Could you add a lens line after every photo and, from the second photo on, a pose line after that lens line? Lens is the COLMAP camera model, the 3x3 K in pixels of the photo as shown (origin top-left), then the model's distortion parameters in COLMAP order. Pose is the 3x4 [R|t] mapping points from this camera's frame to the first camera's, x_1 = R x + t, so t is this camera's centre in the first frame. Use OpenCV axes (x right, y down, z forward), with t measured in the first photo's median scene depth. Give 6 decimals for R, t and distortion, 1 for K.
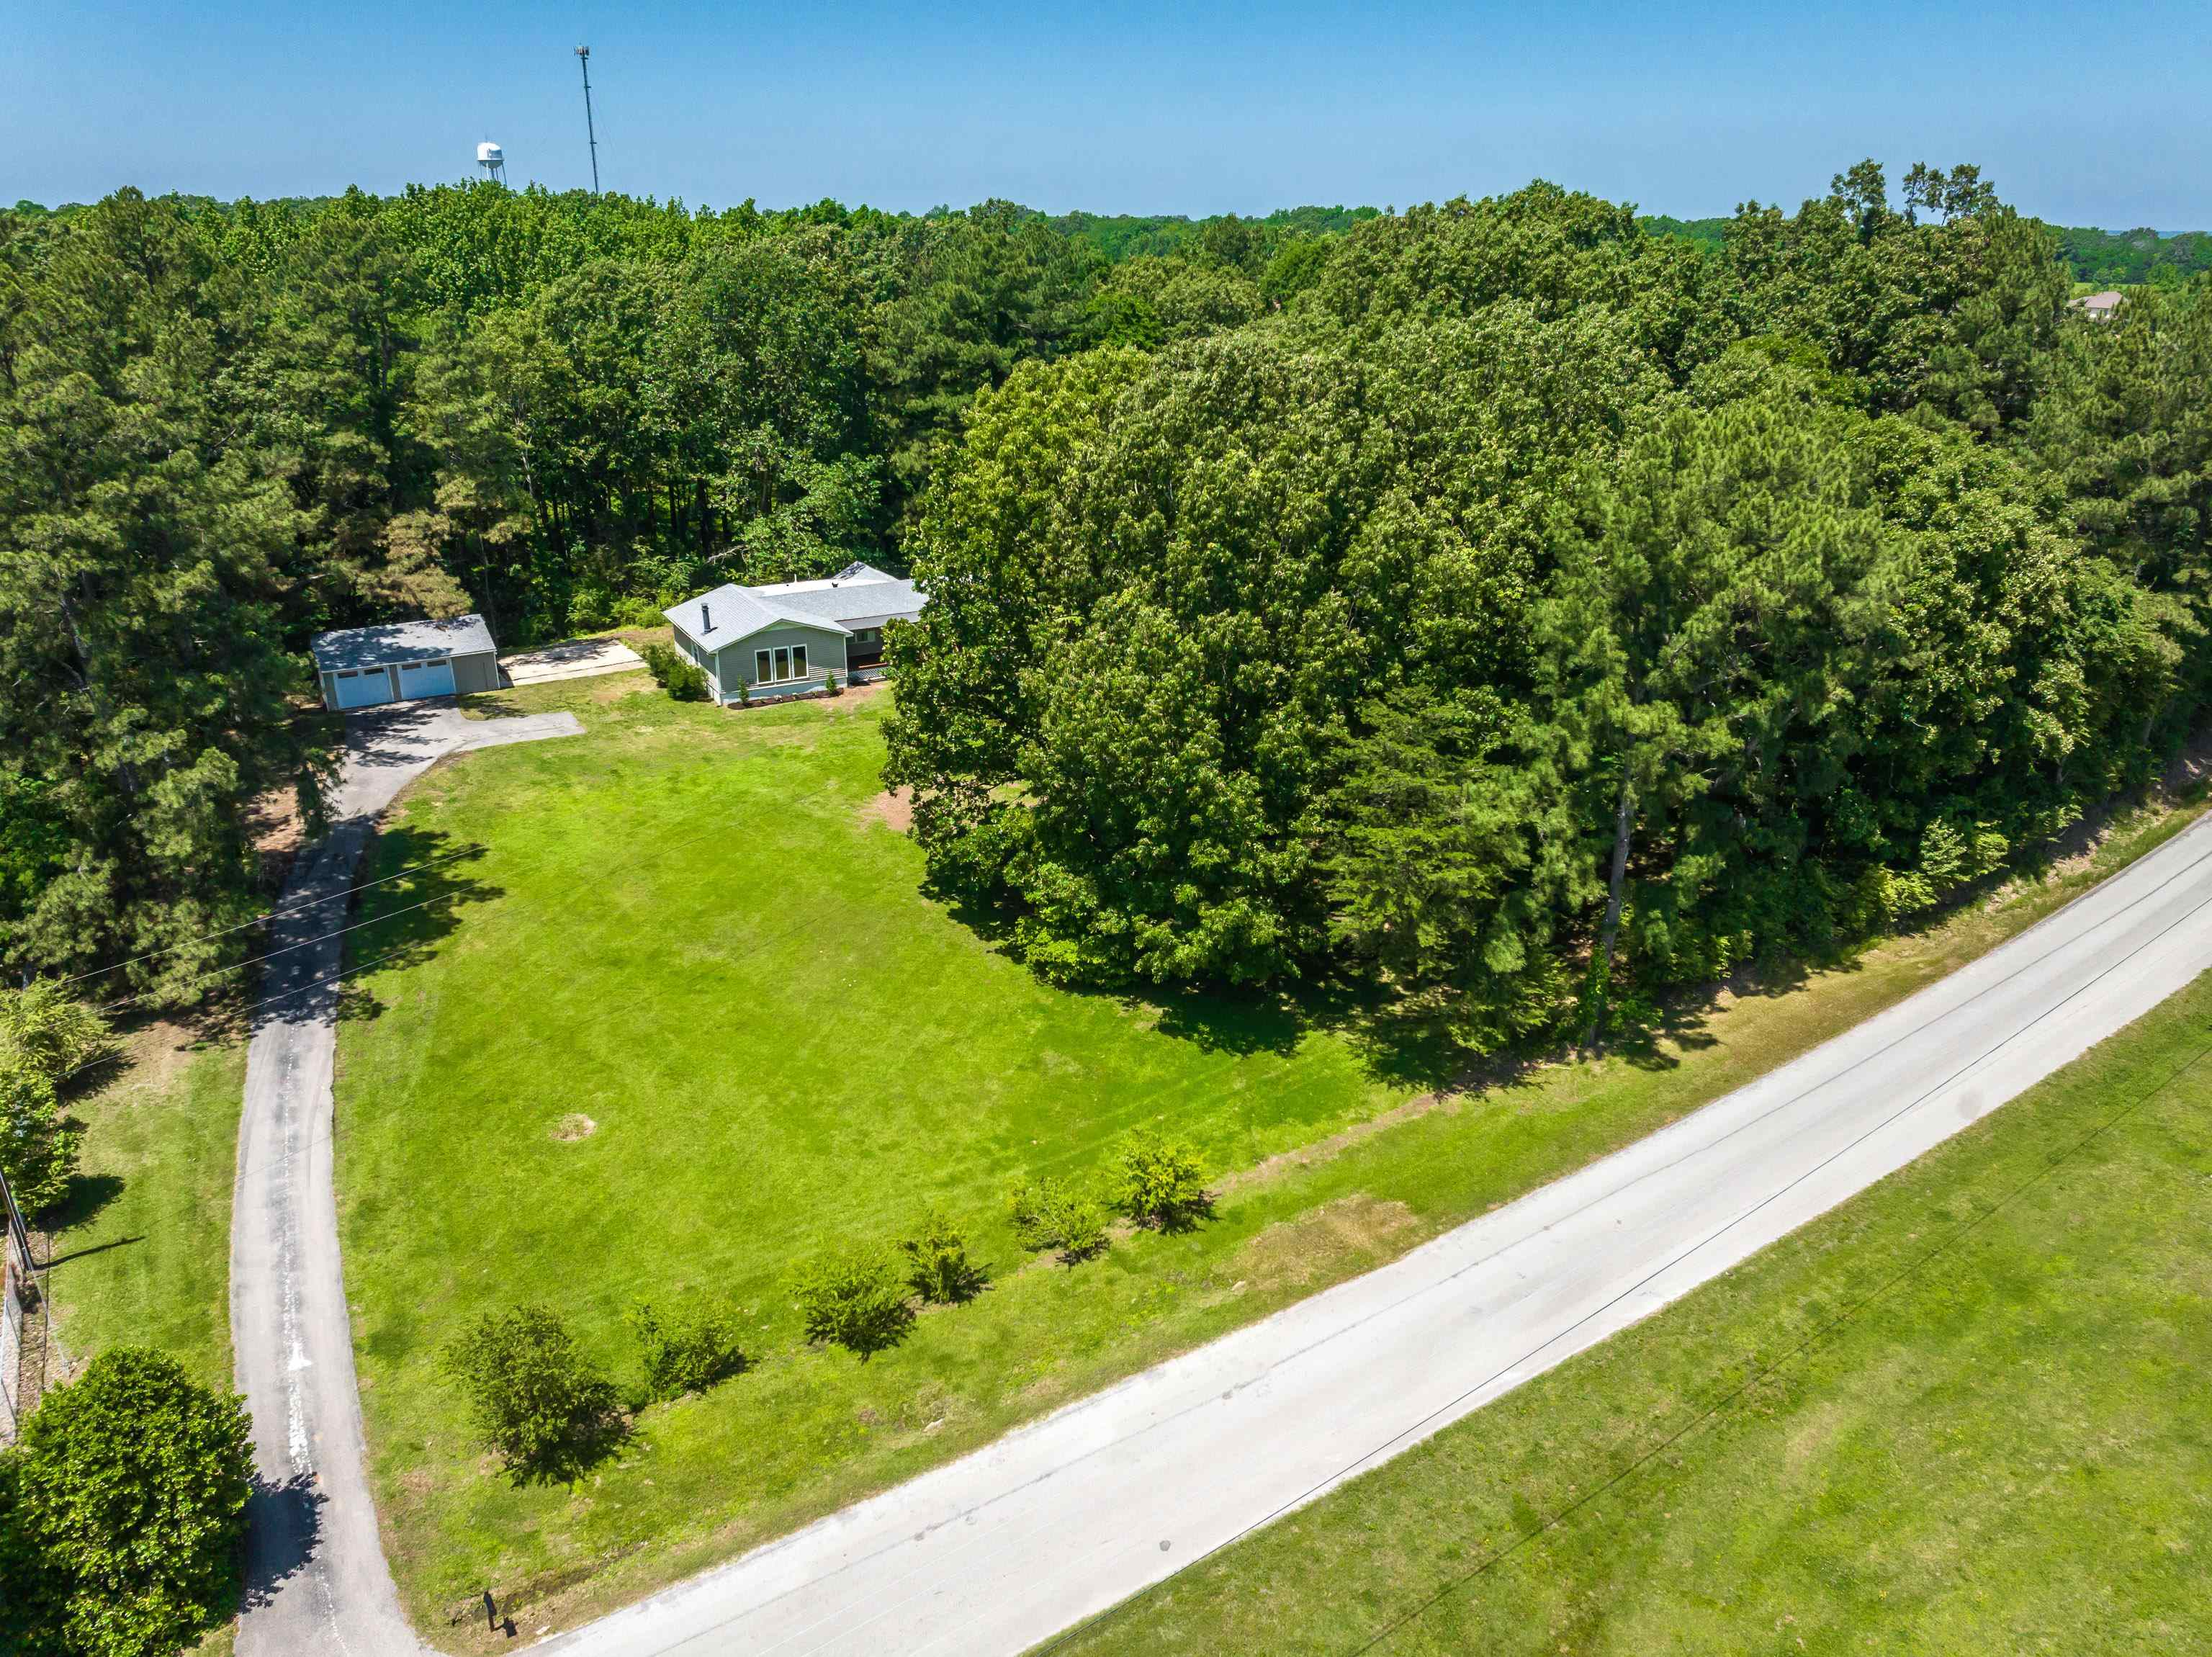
lens RADIAL K [[1555.8, 0, 1106.0], [0, 1555.8, 828.5], [0, 0, 1]] dist [-0.028025, 0.007186]
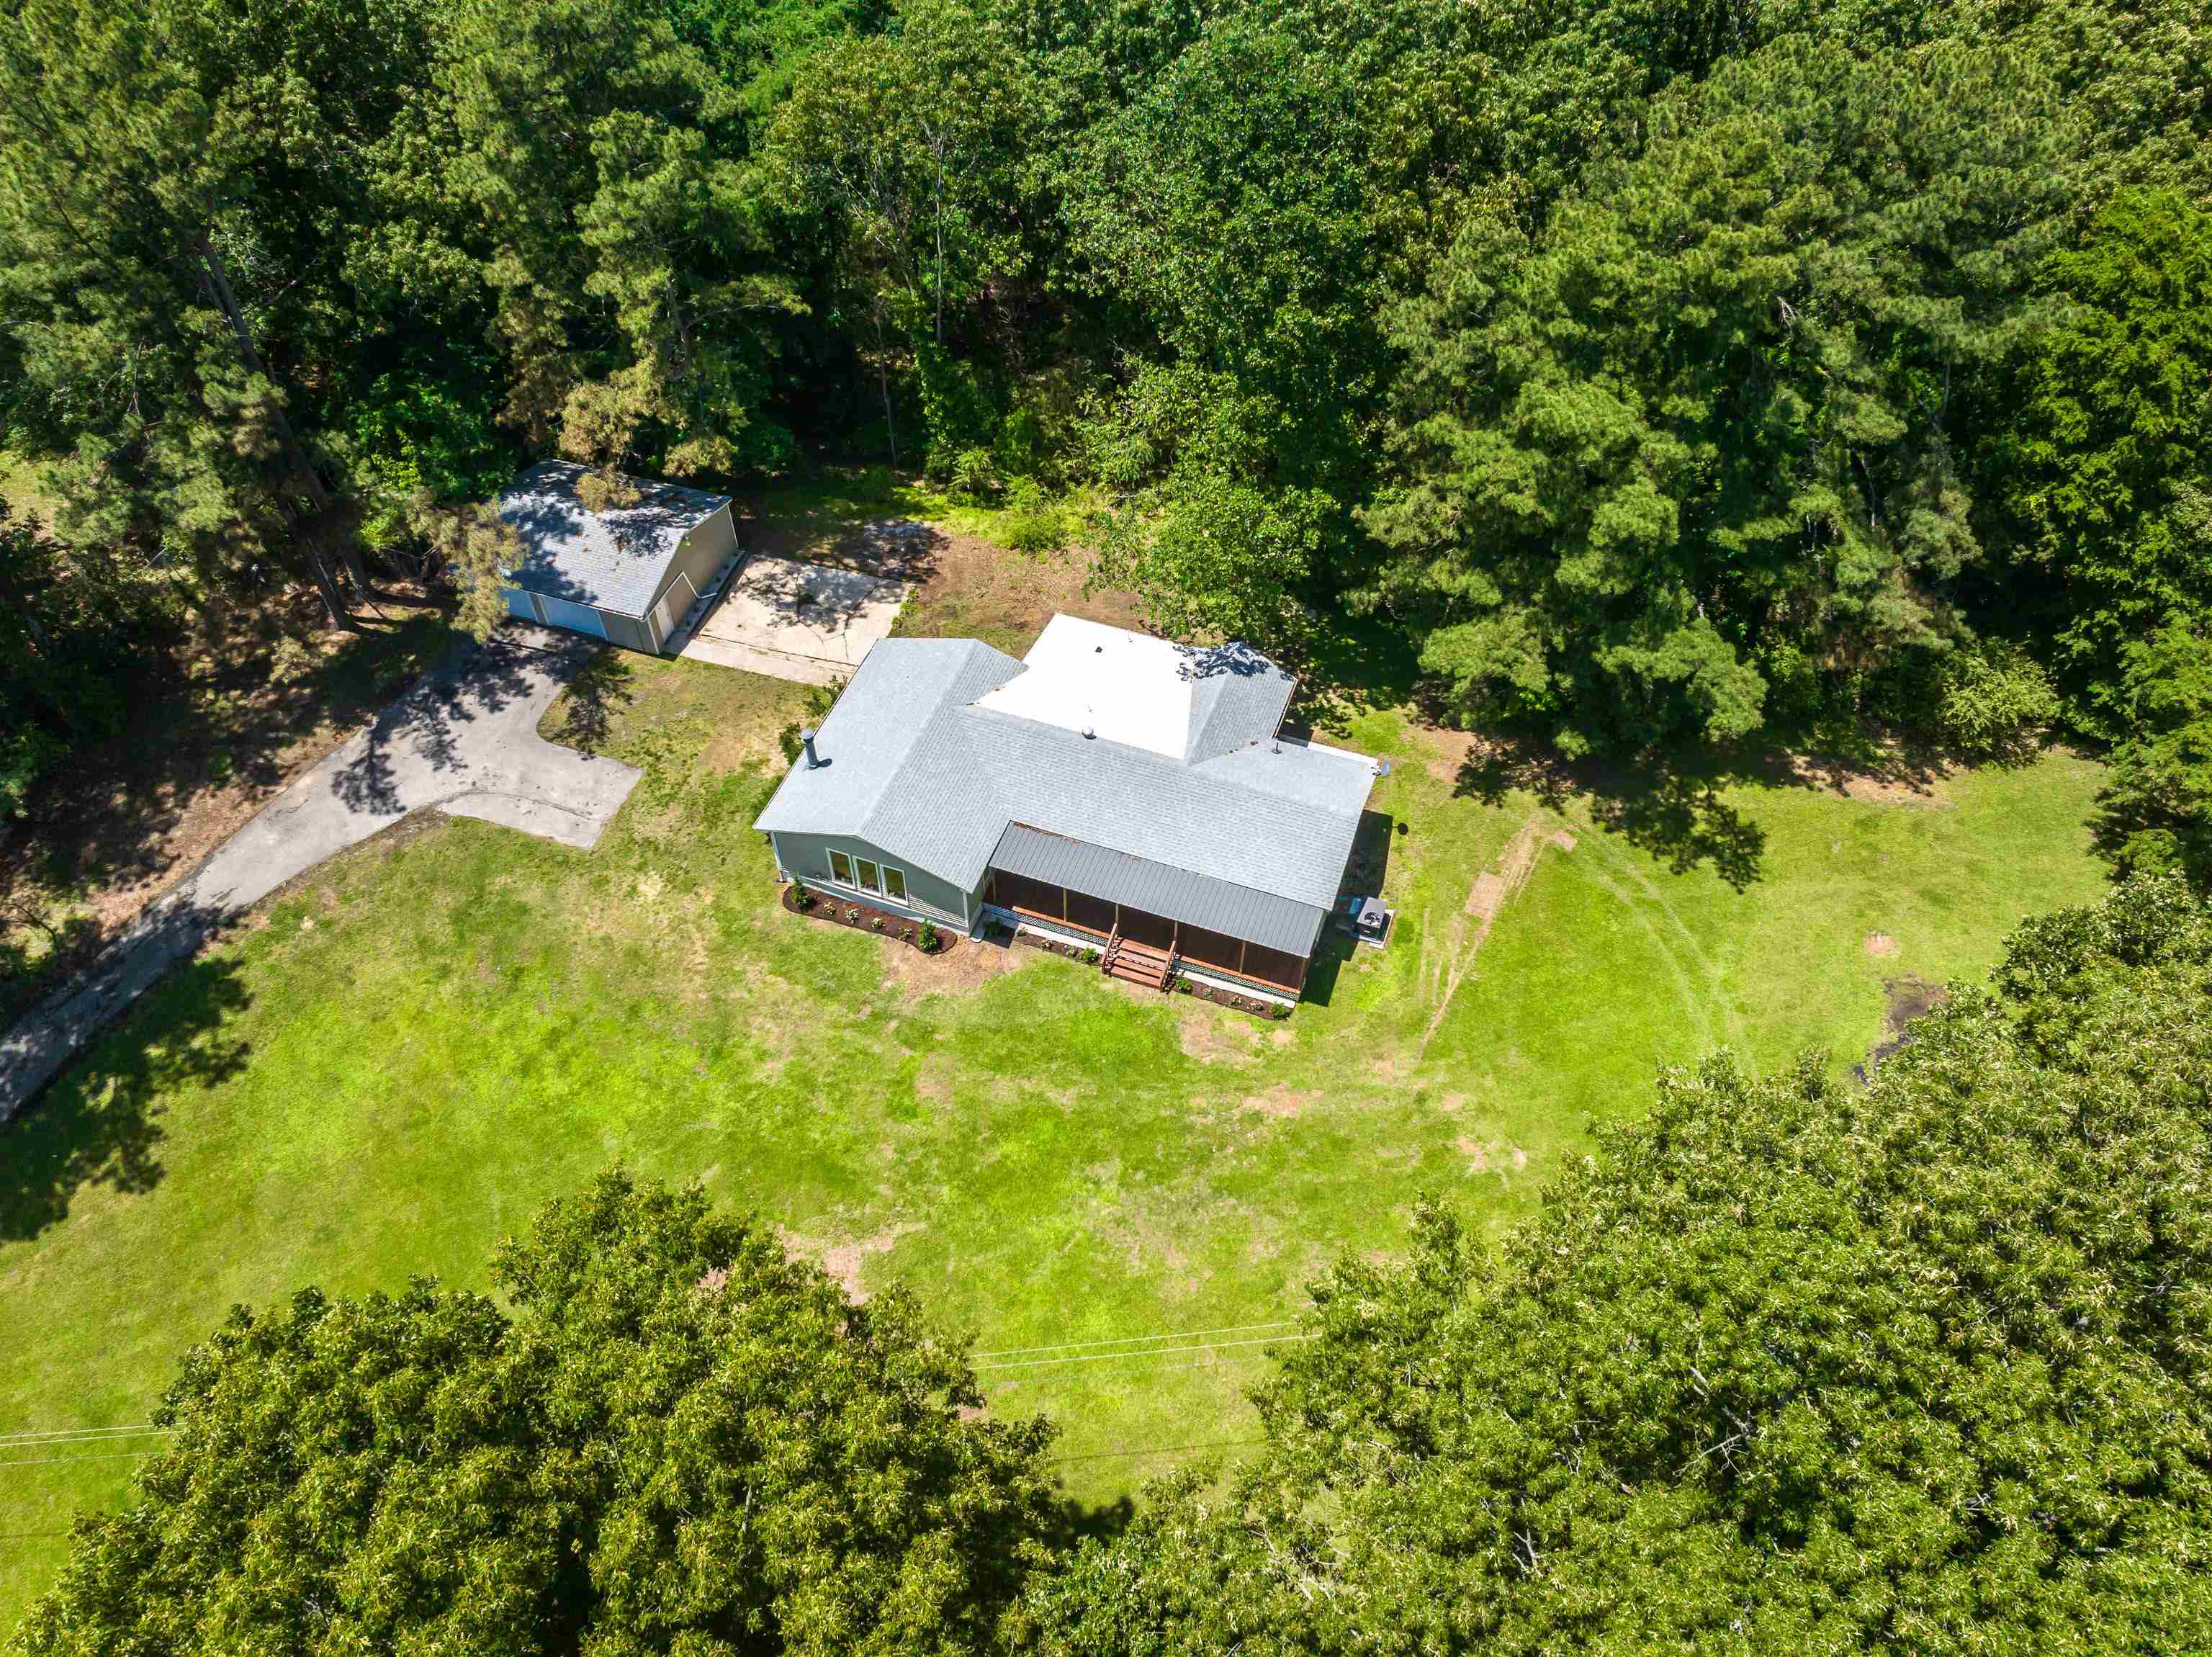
lens RADIAL K [[1555.8, 0, 1106.0], [0, 1555.8, 828.5], [0, 0, 1]] dist [-0.028025, 0.007186]
pose [[0.662275, 0.576717, -0.478319, 0.143539], [-0.280177, 0.782695, 0.555778, -0.500774], [0.694905, -0.234065, 0.679942, 0.651022]]
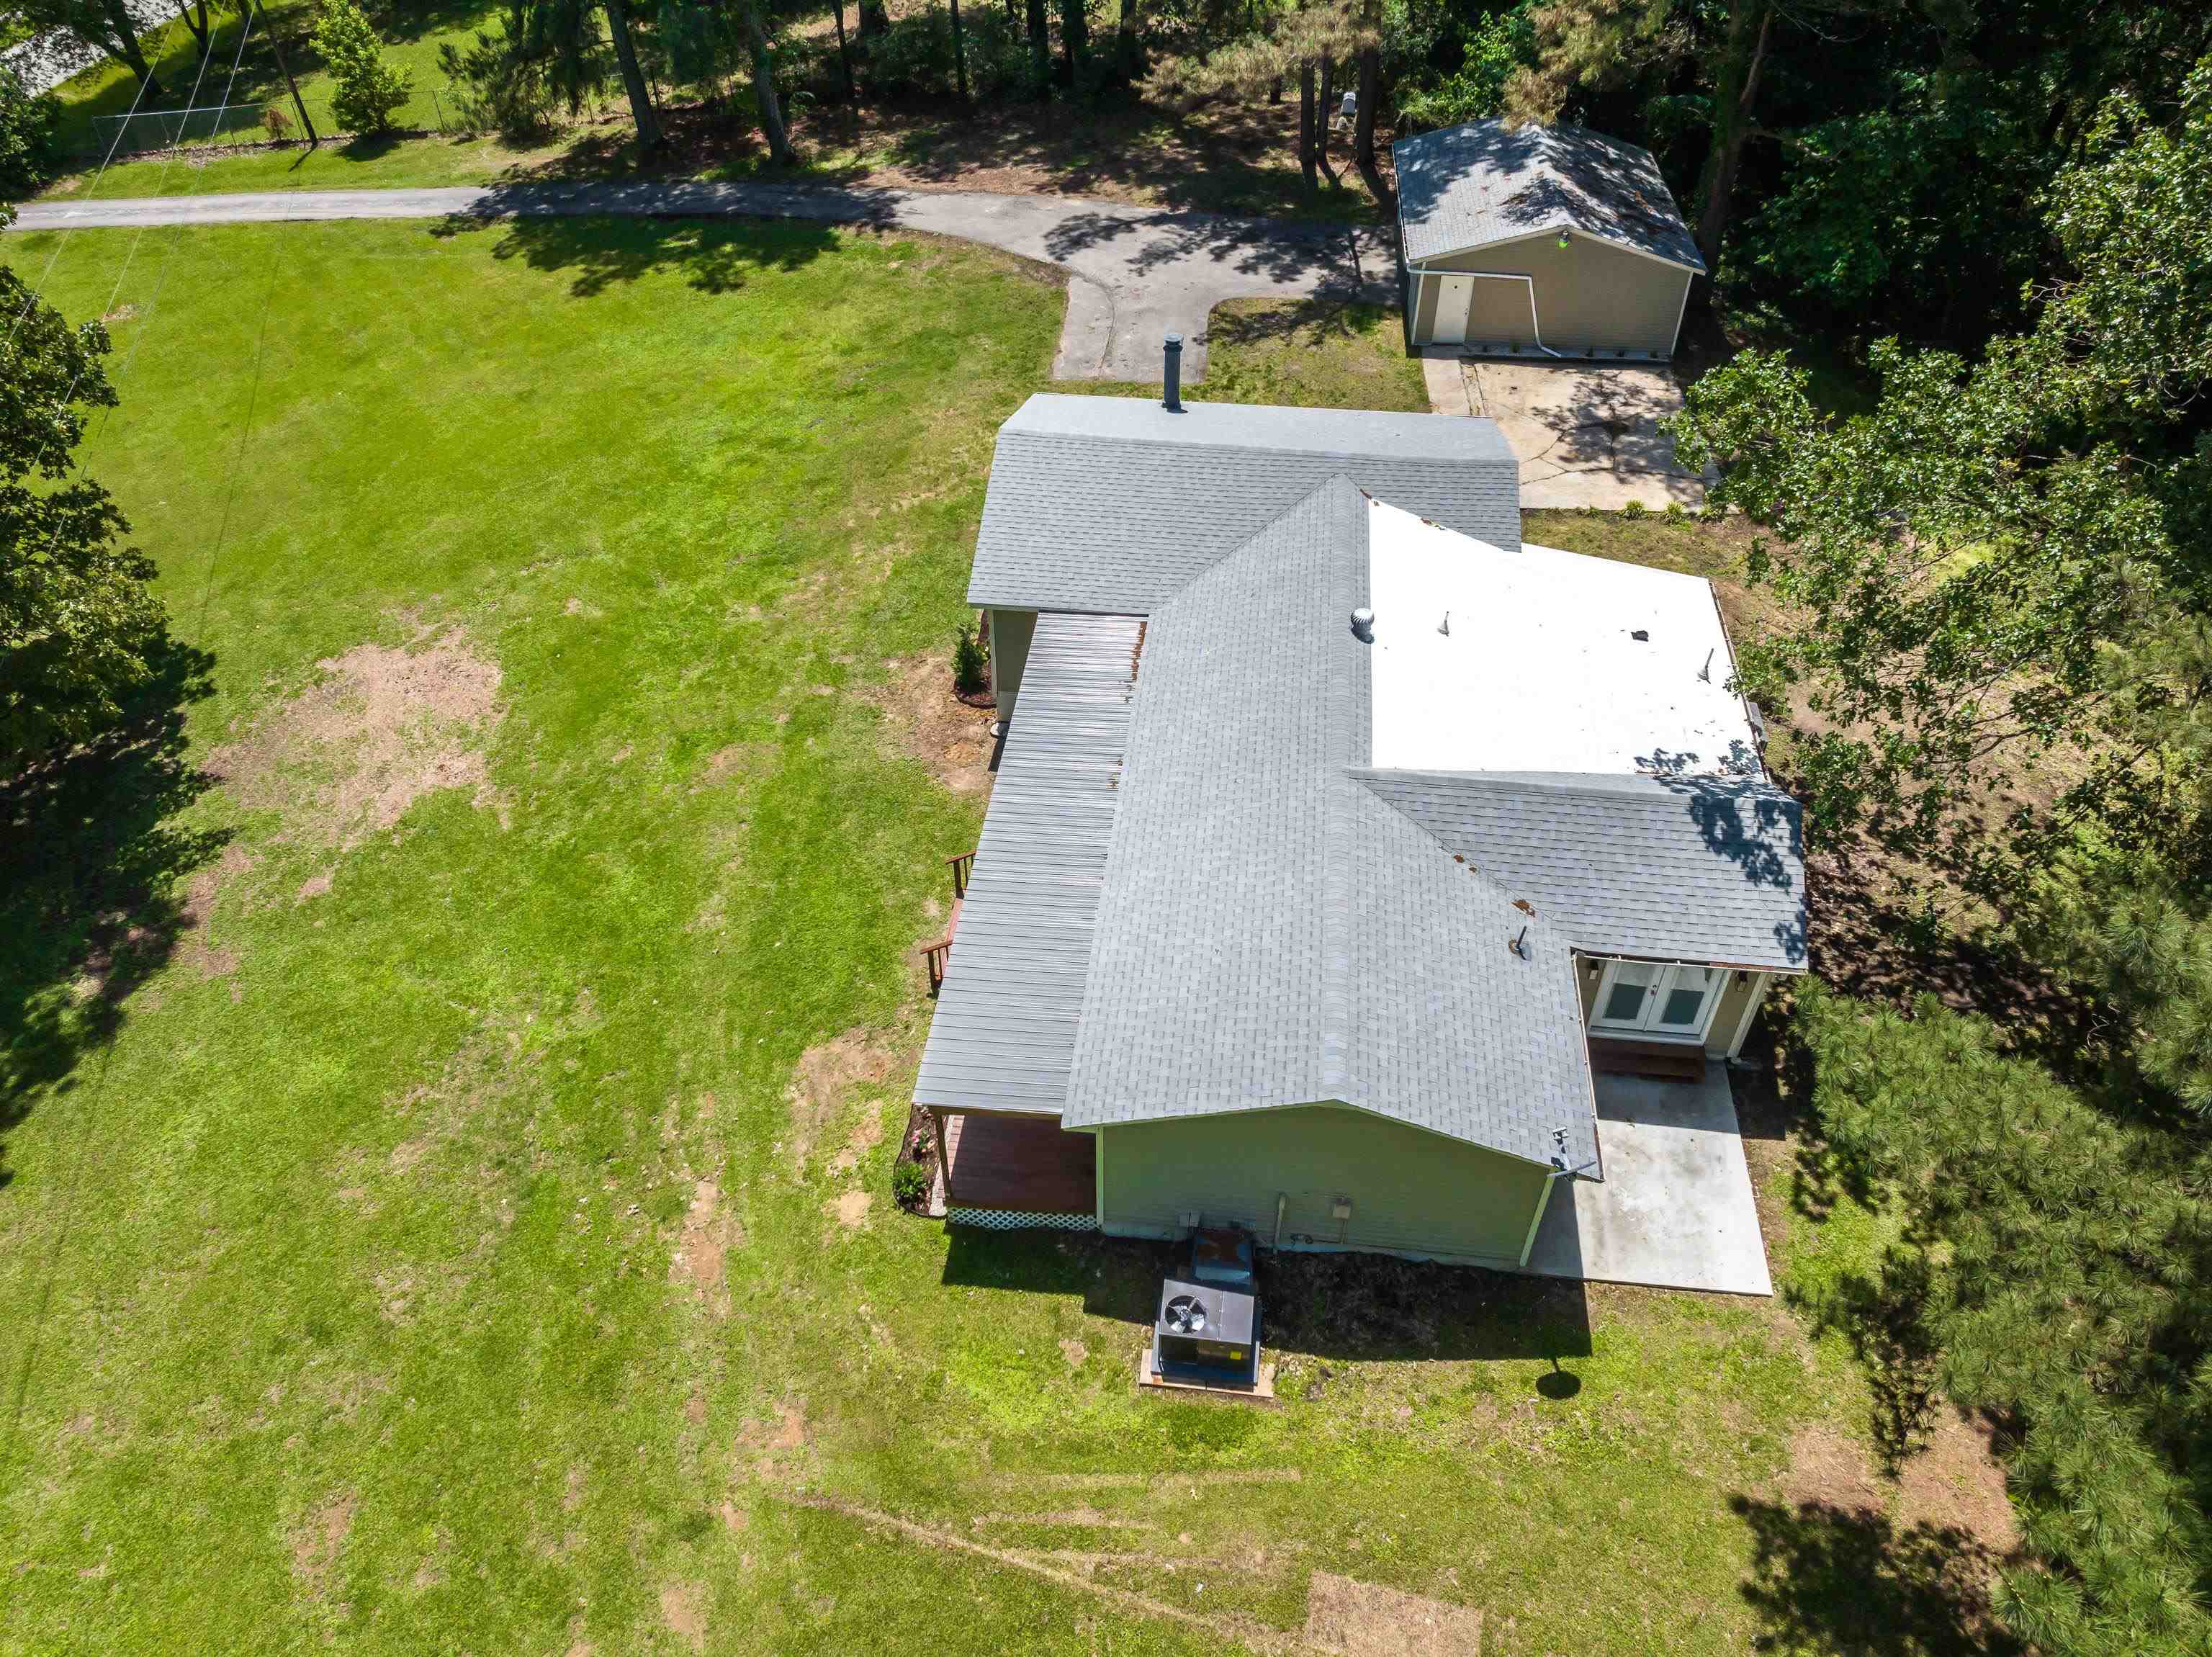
lens RADIAL K [[1555.8, 0, 1106.0], [0, 1555.8, 828.5], [0, 0, 1]] dist [-0.028025, 0.007186]
pose [[-0.582274, 0.555238, -0.593858, 0.042191], [-0.296738, 0.534917, 0.791081, -0.377702], [0.756903, 0.636847, -0.146708, 1.126004]]
